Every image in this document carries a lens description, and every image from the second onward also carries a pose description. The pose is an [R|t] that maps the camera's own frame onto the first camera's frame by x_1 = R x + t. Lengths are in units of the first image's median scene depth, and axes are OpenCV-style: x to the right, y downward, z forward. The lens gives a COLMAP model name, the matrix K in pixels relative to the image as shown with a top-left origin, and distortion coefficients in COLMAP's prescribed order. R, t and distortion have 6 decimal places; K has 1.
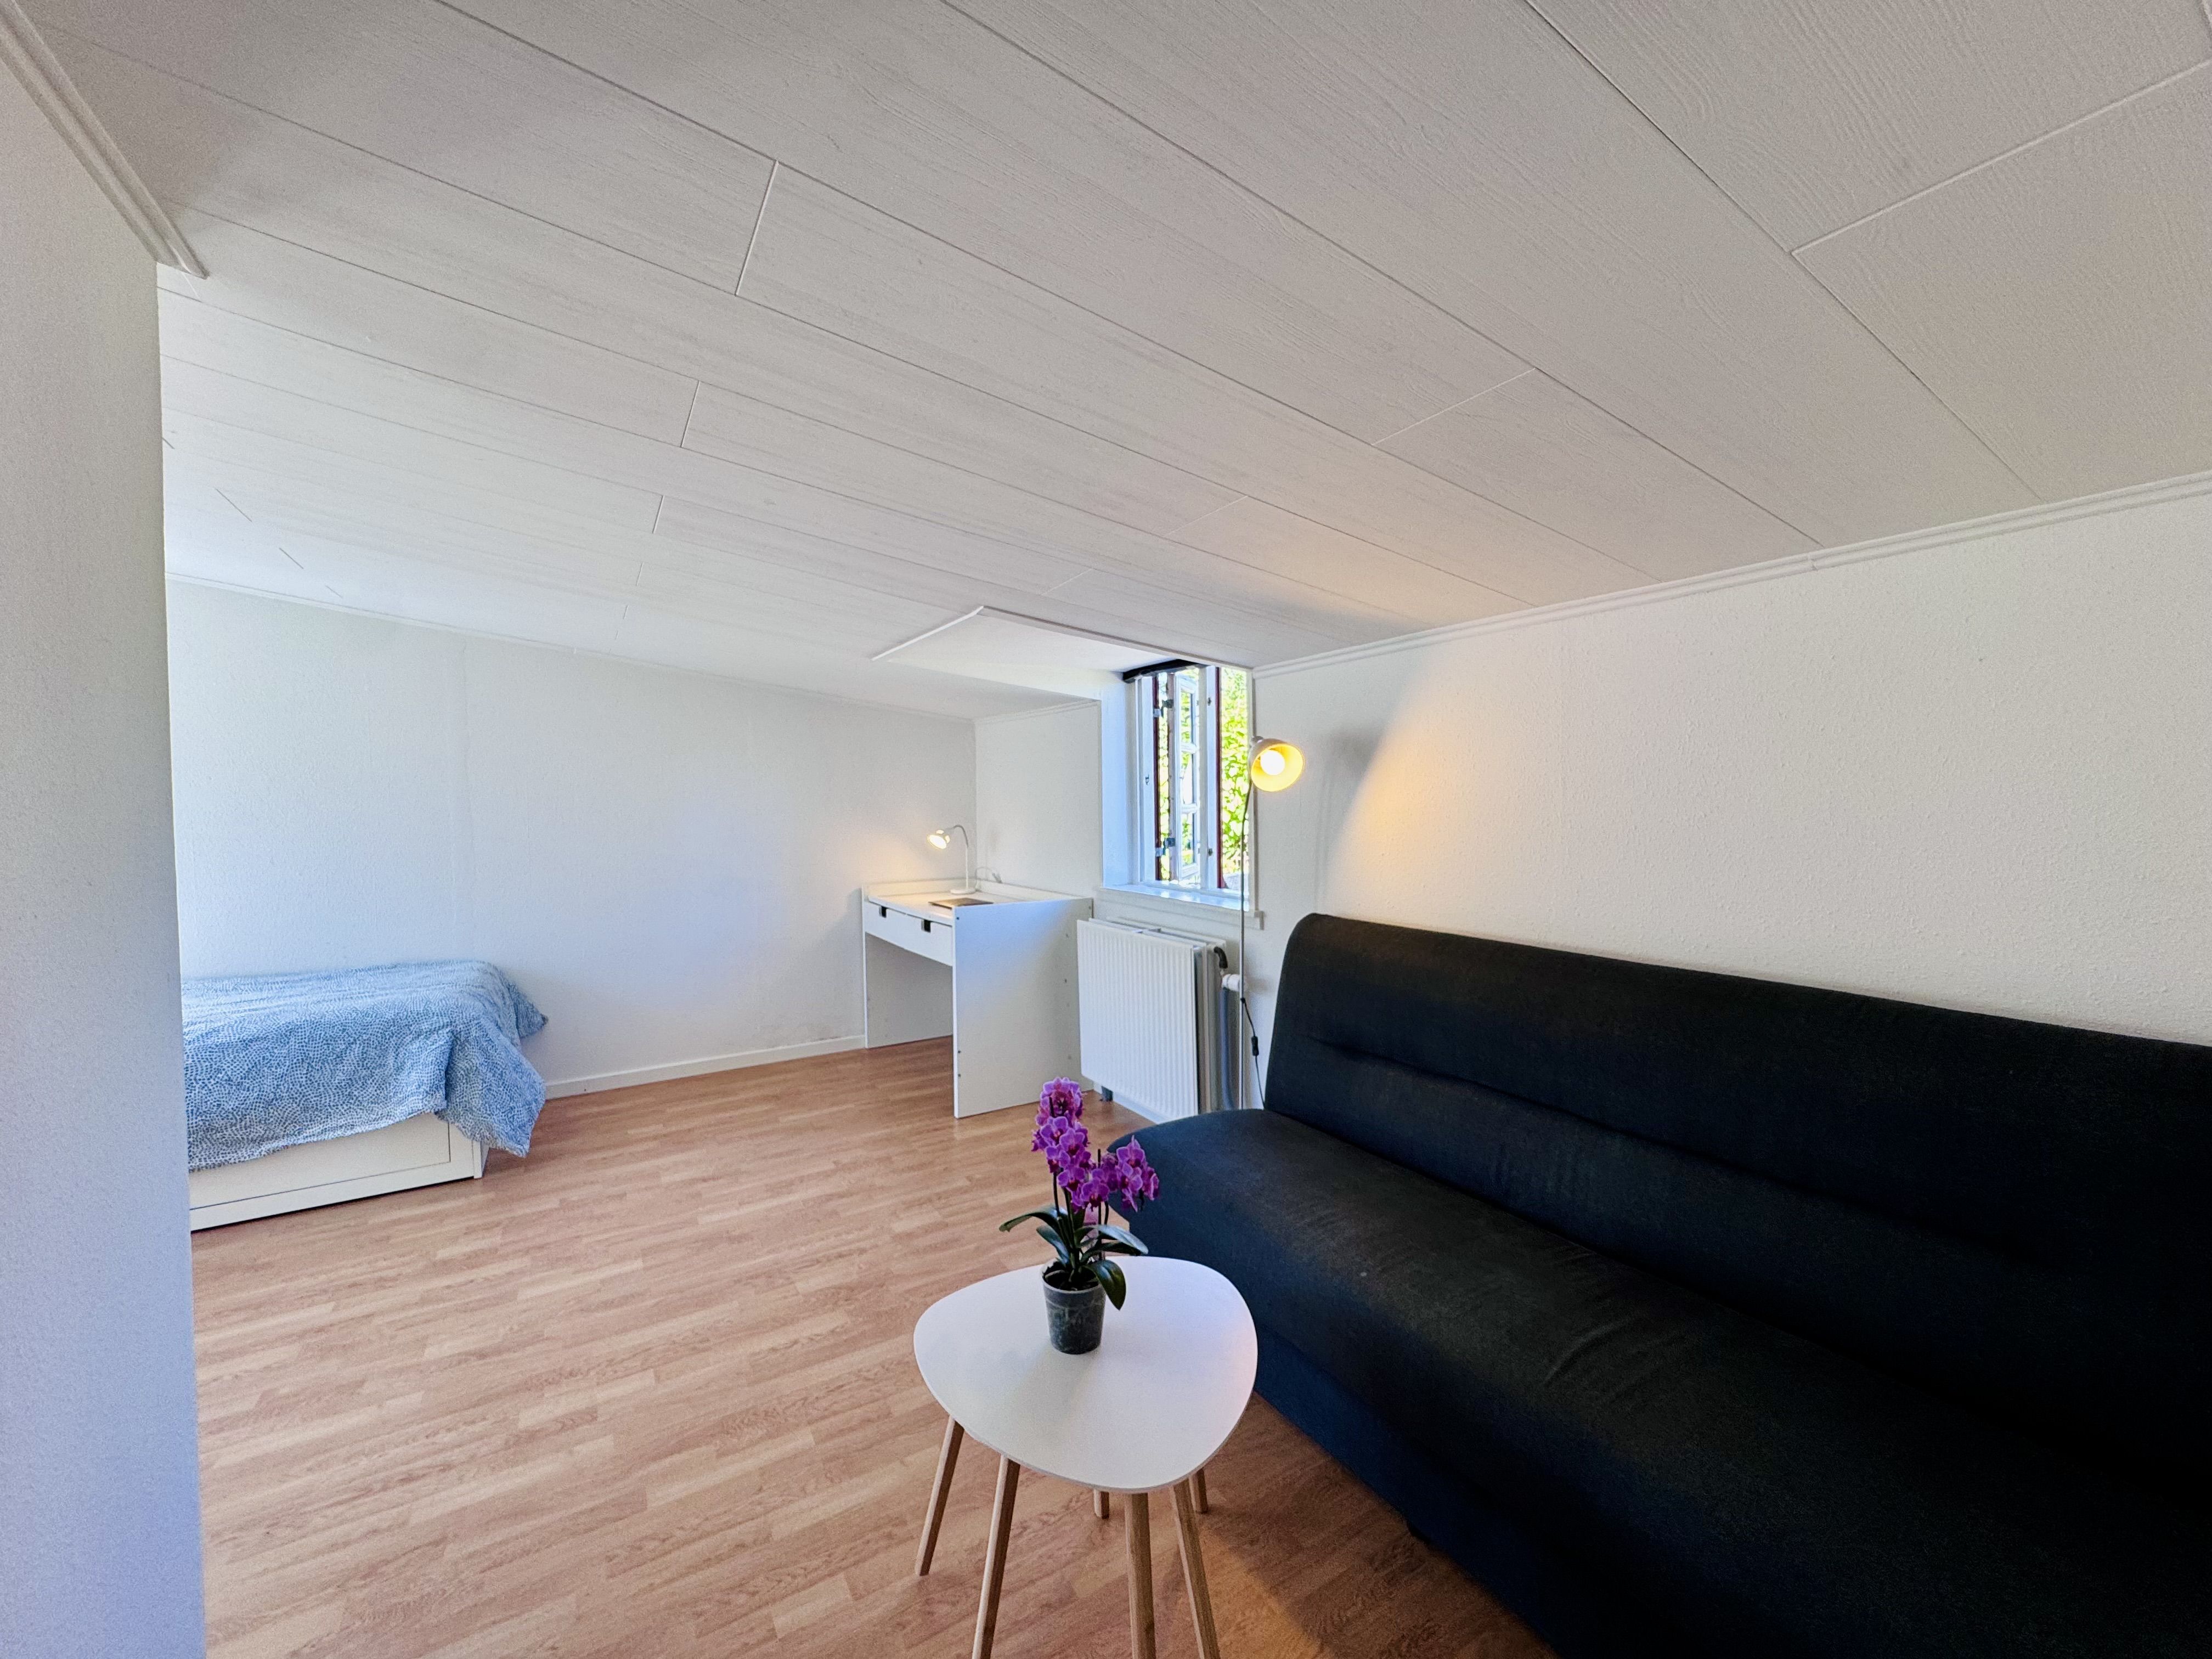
lens RADIAL K [[877.3, 0, 1105.3], [0, 877.3, 822.3], [0, 0, 1]] dist [-0.004681, 0.000023]
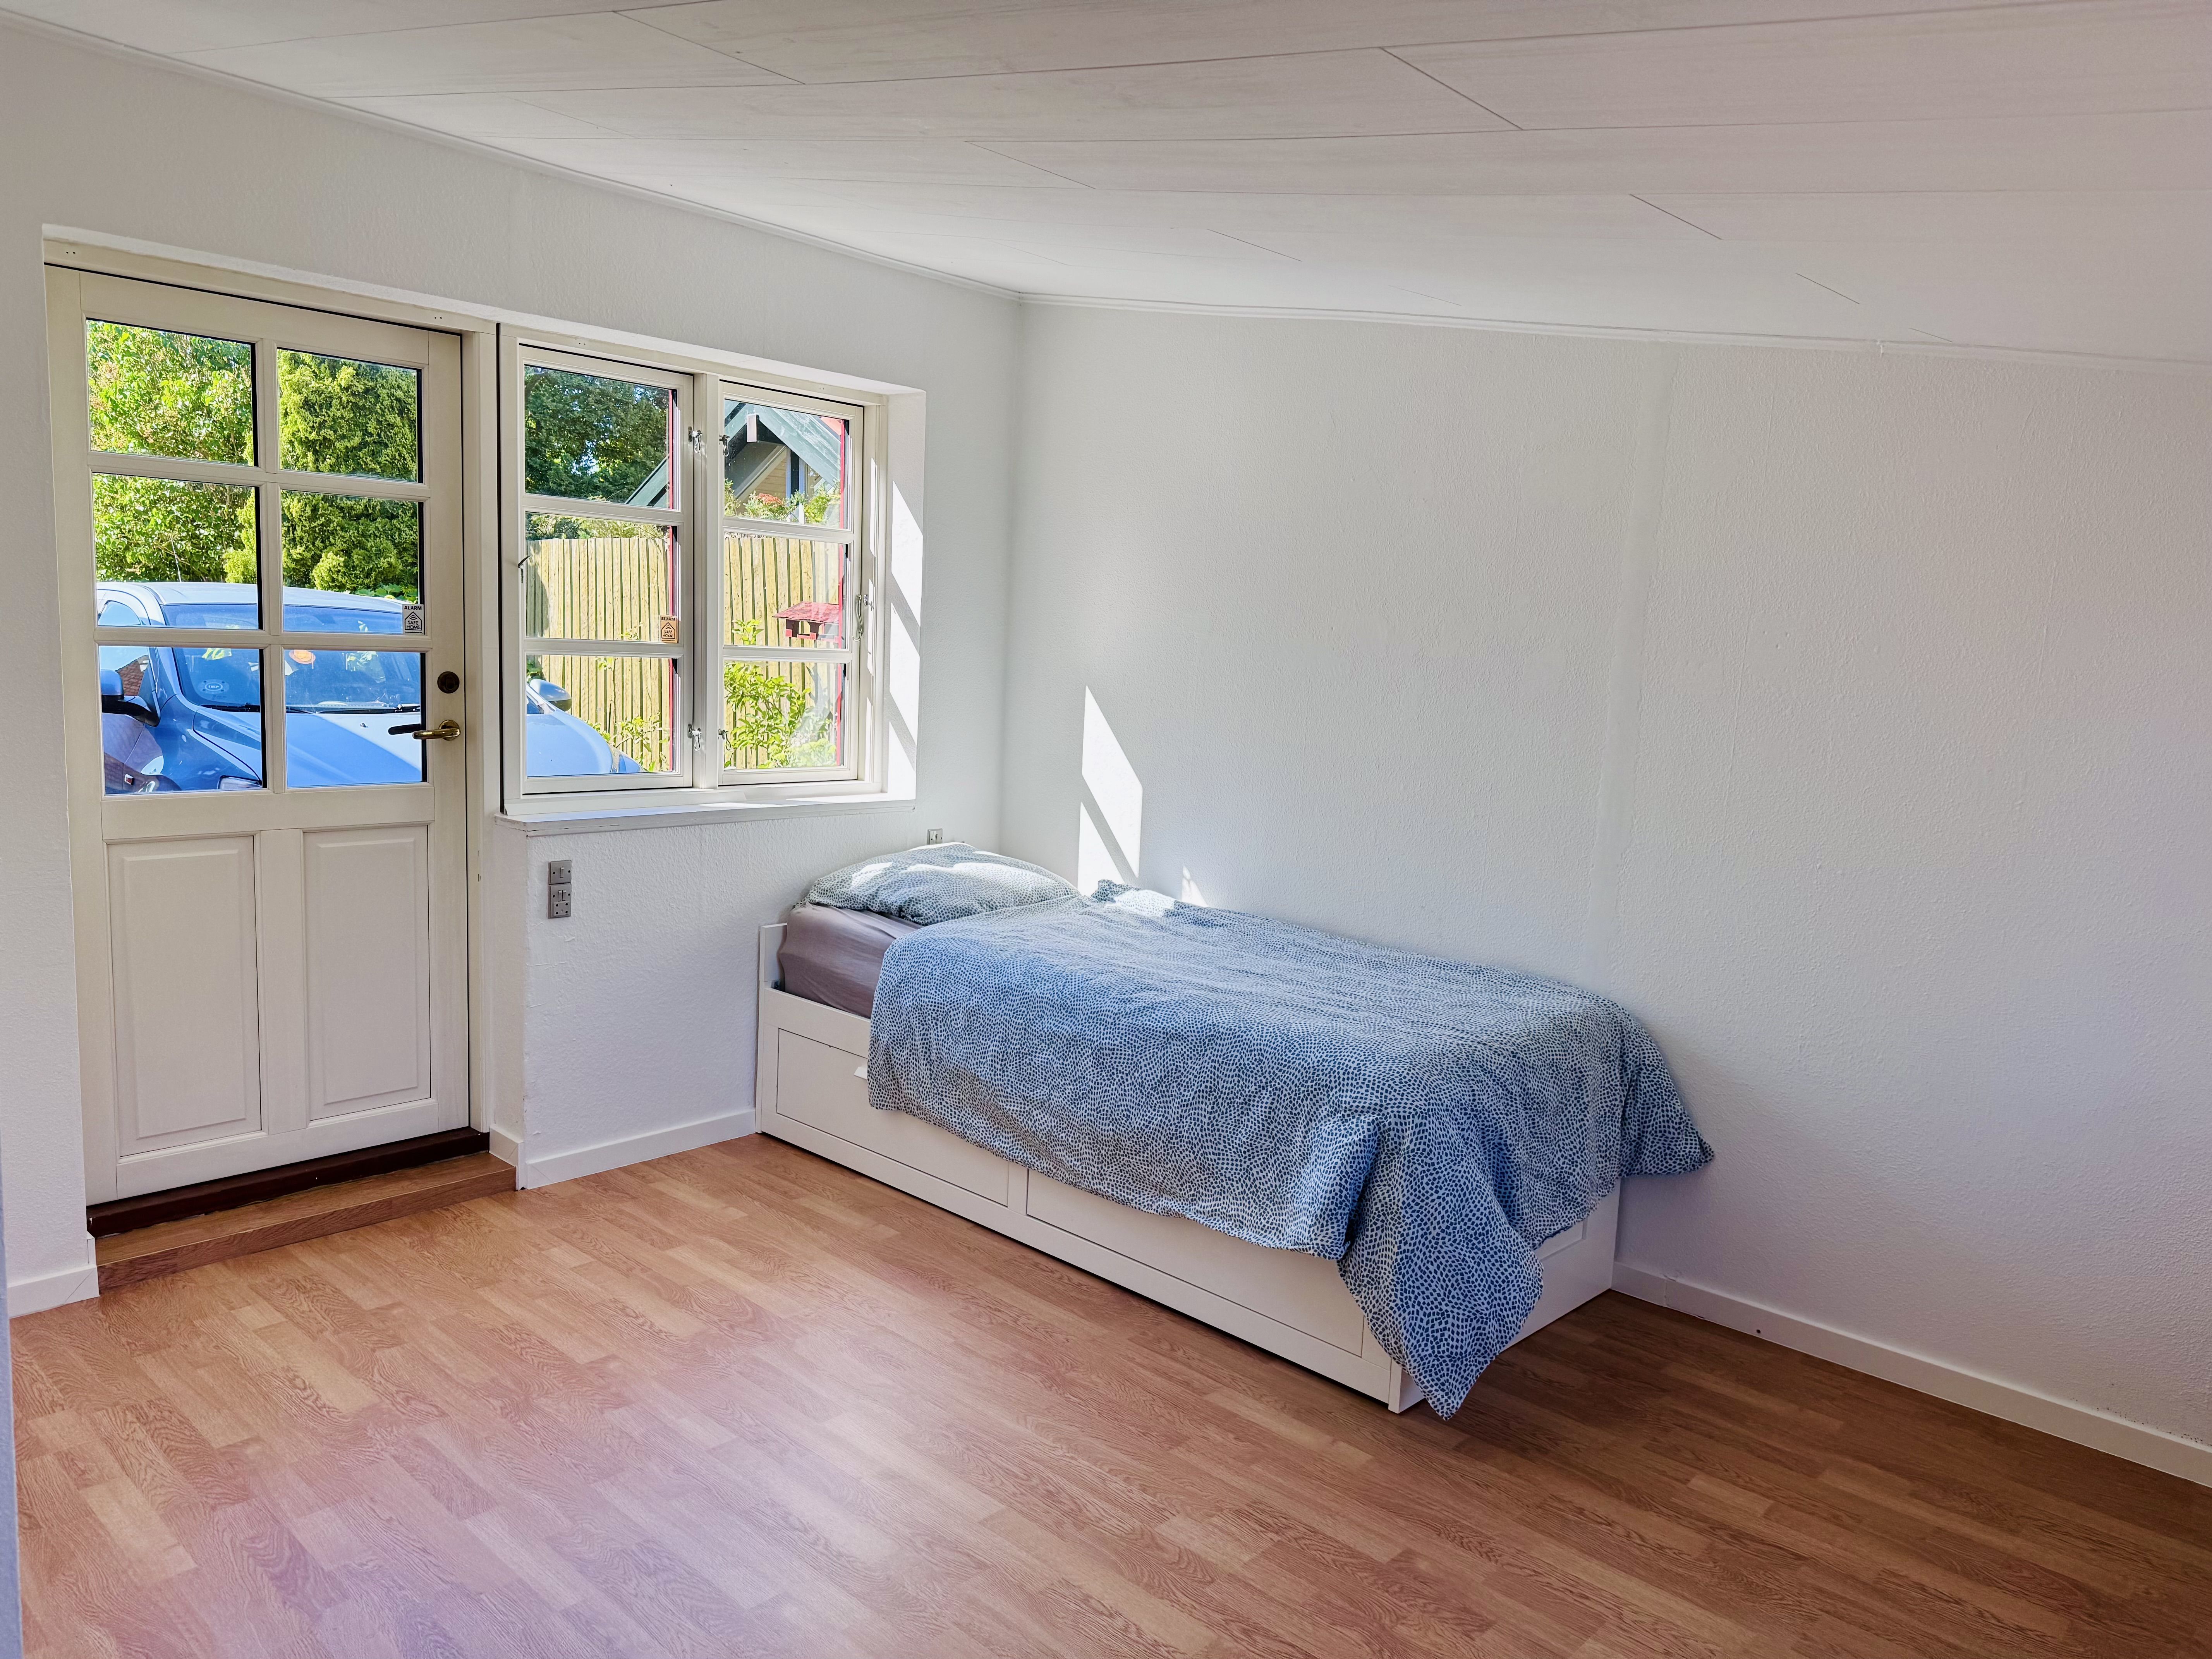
lens RADIAL K [[1543.6, 0, 1103.8], [0, 1543.6, 828.4], [0, 0, 1]] dist [0.034315, -0.038075]
pose [[0.268067, 0.152227, -0.951298, 0.071602], [-0.081961, 0.987461, 0.134918, -0.051939], [0.959908, 0.041802, 0.277182, 0.636470]]
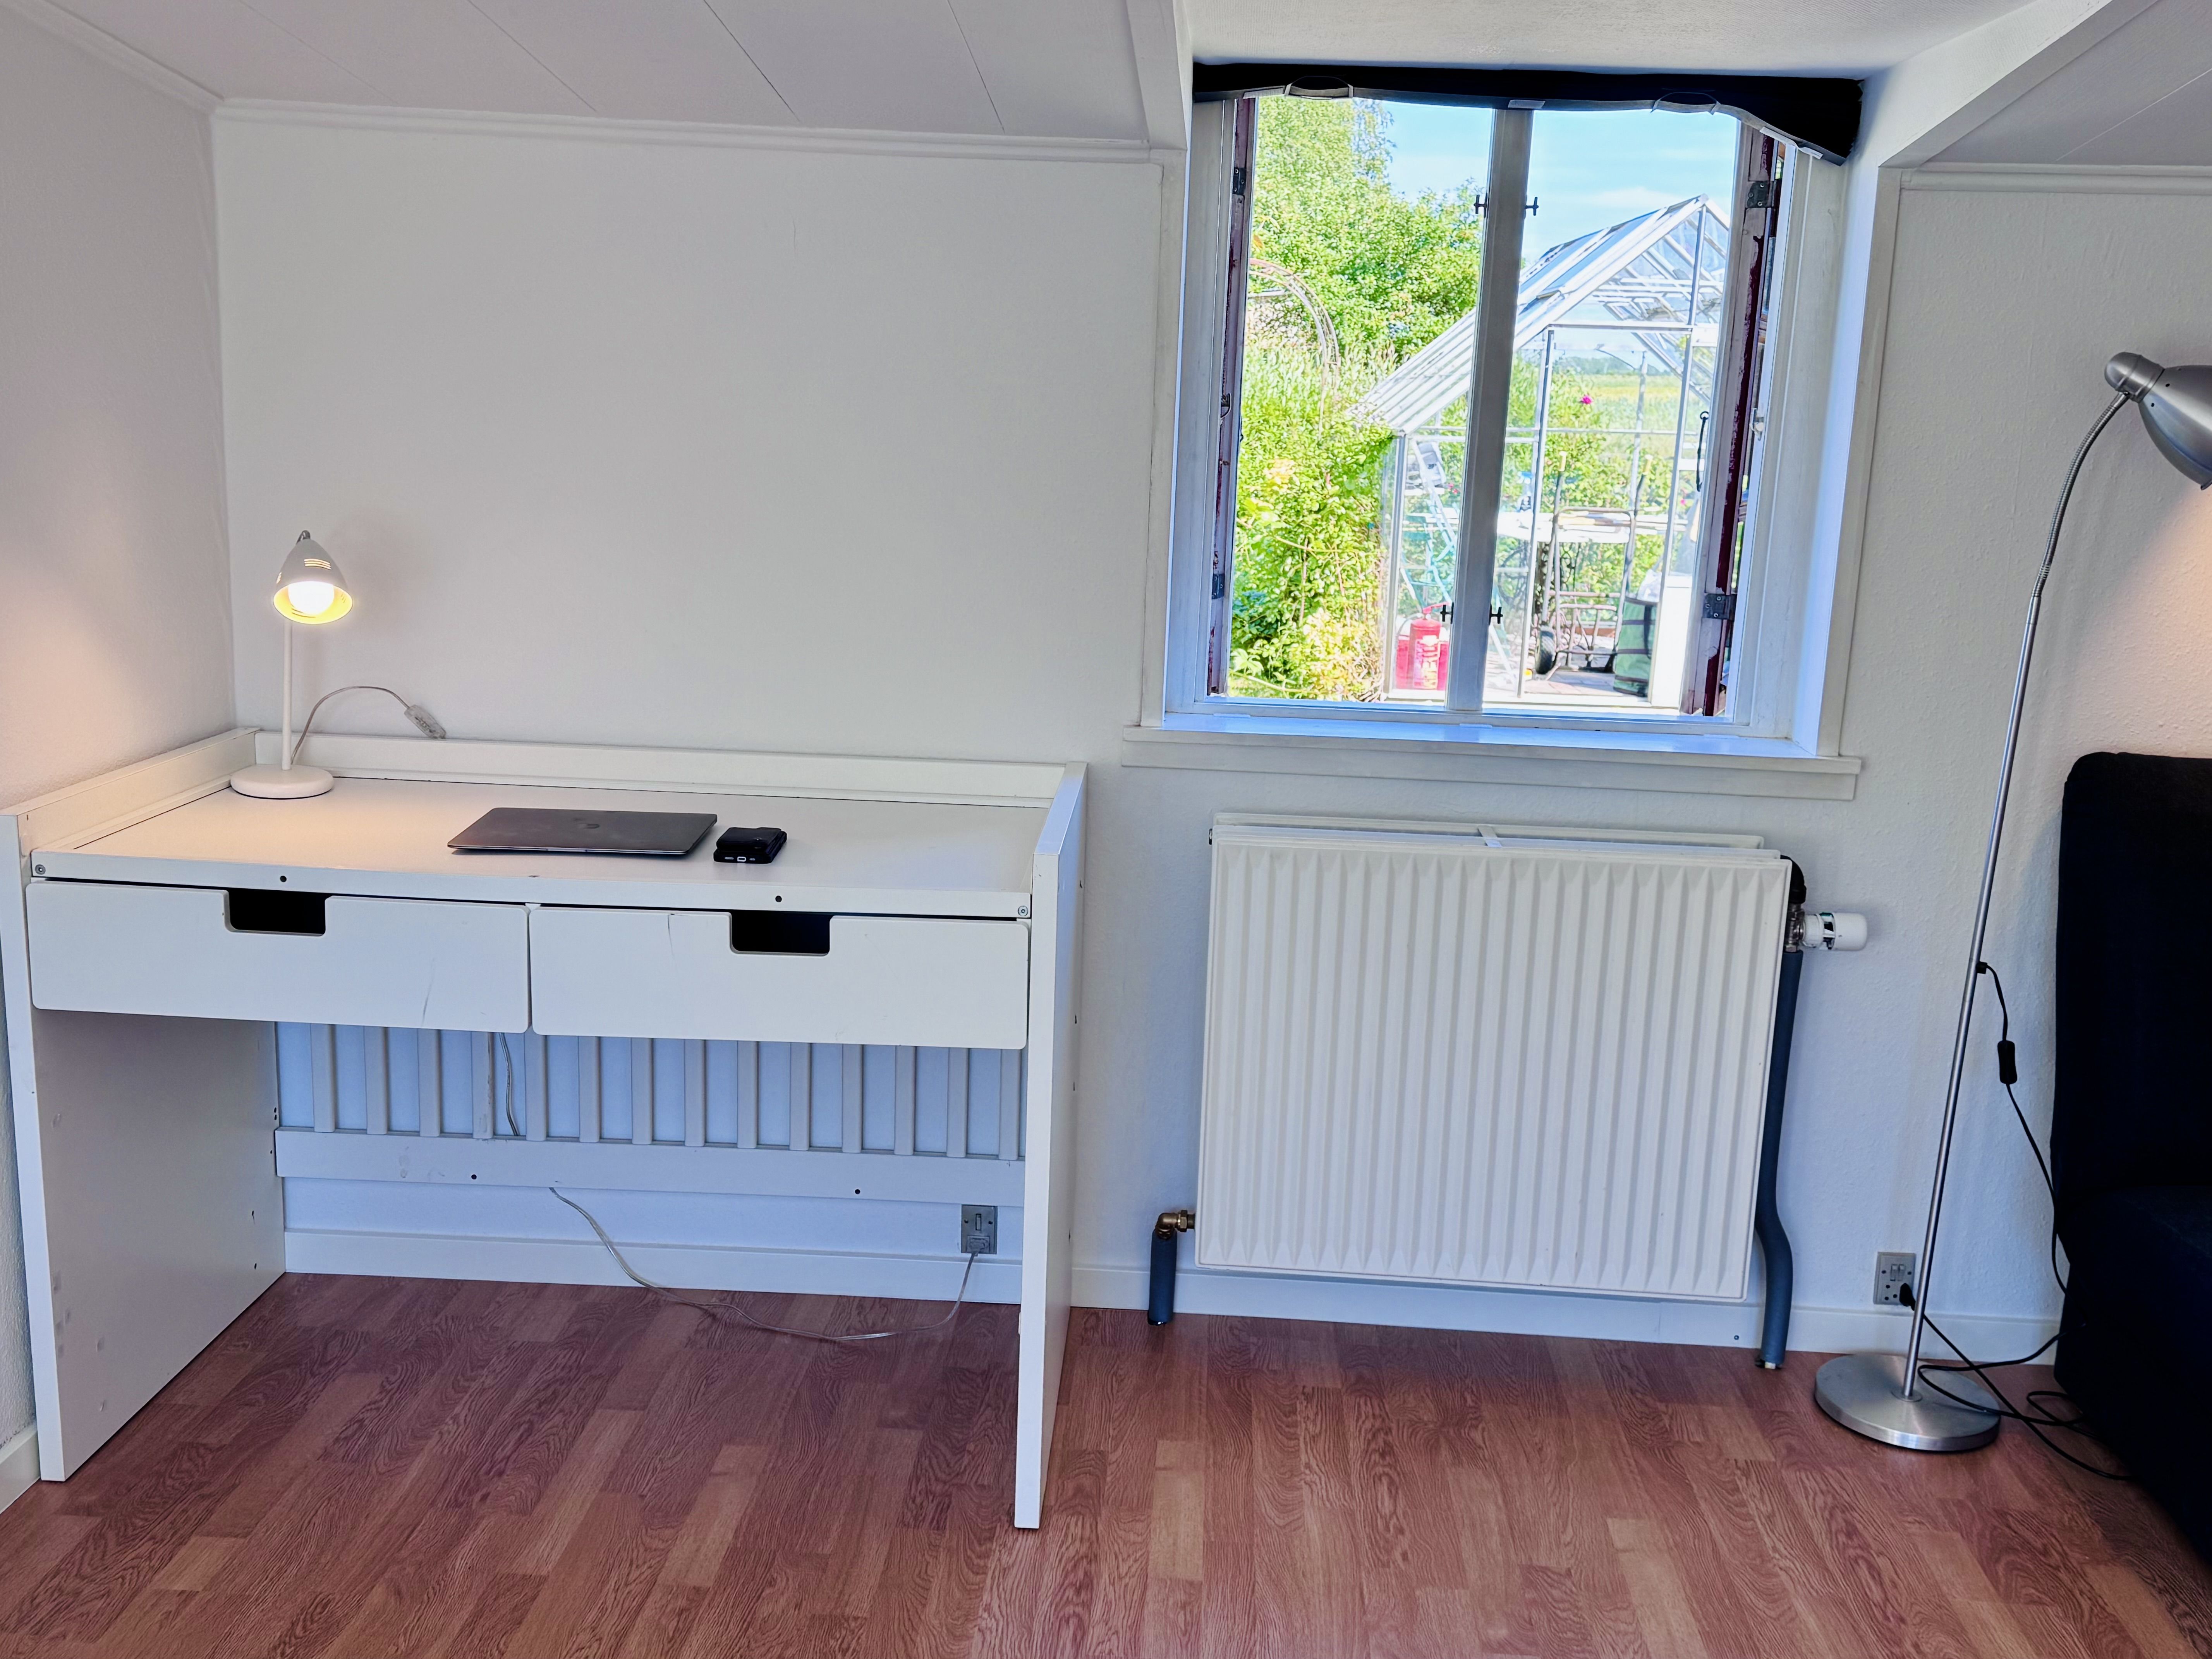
lens RADIAL K [[2073.2, 0, 1098.4], [0, 2073.2, 863.1], [0, 0, 1]] dist [0.168493, -0.305118]
pose [[0.571968, -0.150234, 0.806401, -0.935554], [-0.018393, 0.980489, 0.195712, -0.044286], [-0.820069, -0.126773, 0.558046, 0.792520]]
